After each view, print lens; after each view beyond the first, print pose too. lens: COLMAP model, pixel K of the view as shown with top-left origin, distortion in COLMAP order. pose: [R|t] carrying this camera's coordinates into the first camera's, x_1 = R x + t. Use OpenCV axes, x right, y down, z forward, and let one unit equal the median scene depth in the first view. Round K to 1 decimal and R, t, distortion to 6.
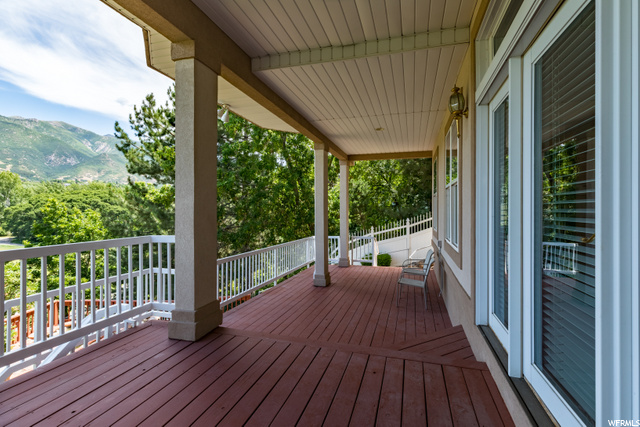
lens RADIAL K [[291.8, 0, 320.6], [0, 291.8, 207.4], [0, 0, 1]] dist [0.000253, 0.000081]
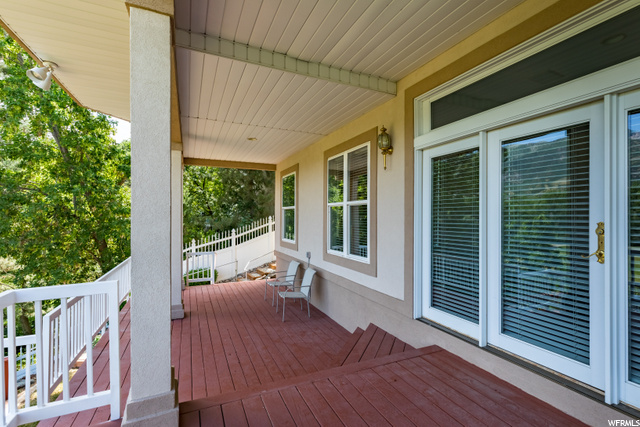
lens RADIAL K [[304.6, 0, 320.4], [0, 304.6, 211.5], [0, 0, 1]] dist [0.002027, 0.000584]
pose [[0.754125, 0.009944, 0.656656, -0.468859], [-0.005142, 0.999944, -0.009237, -0.040498], [-0.656711, 0.003589, 0.754134, 0.177446]]
